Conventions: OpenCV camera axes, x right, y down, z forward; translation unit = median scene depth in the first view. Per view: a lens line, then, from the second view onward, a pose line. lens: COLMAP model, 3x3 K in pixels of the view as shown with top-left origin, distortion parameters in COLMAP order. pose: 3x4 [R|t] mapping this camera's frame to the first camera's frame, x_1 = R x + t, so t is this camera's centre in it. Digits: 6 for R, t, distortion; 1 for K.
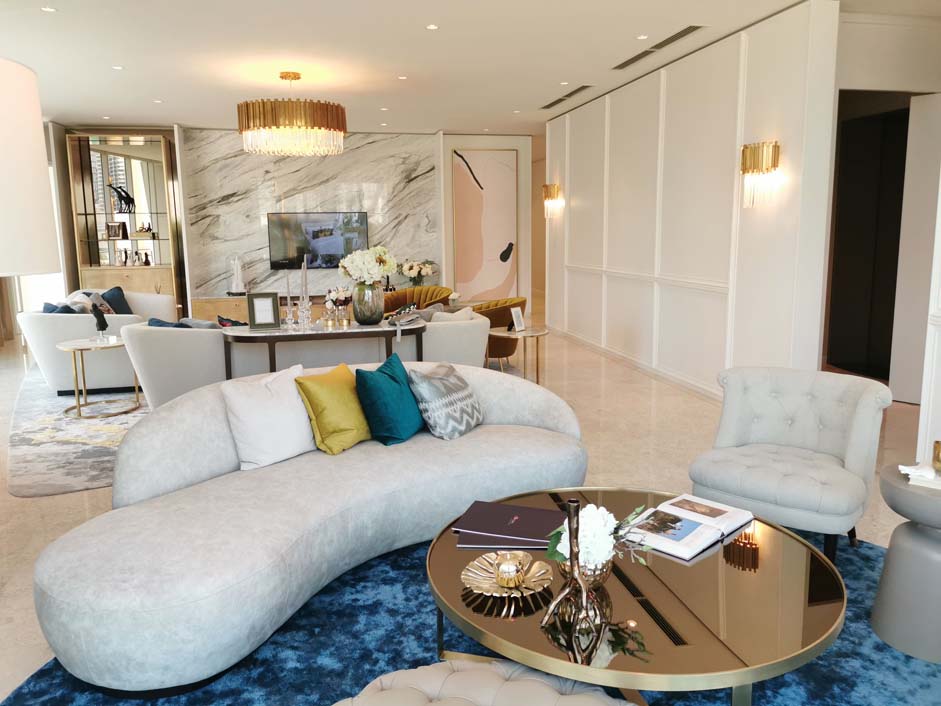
lens RADIAL K [[732.6, 0, 469.6], [0, 732.6, 352.1], [0, 0, 1]] dist [0.005473, -0.000935]
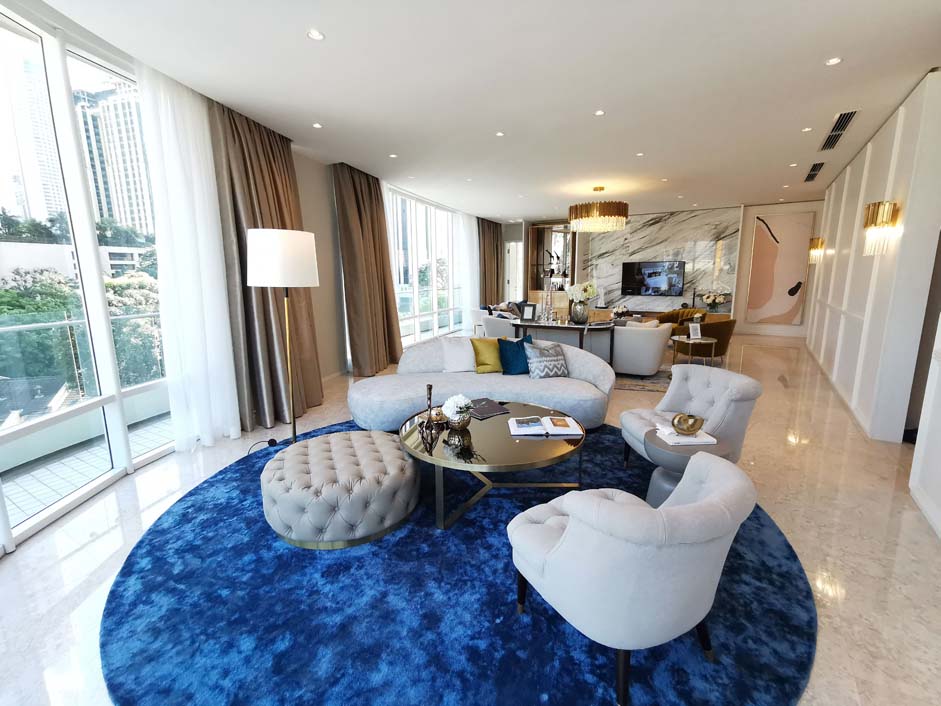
lens RADIAL K [[436.8, 0, 469.1], [0, 436.8, 356.6], [0, 0, 1]] dist [0.000763, -0.000102]
pose [[0.689122, 0.137540, -0.711473, 0.366221], [-0.117295, 0.990046, 0.077783, -0.007198], [0.715089, 0.029850, 0.698396, 0.014662]]
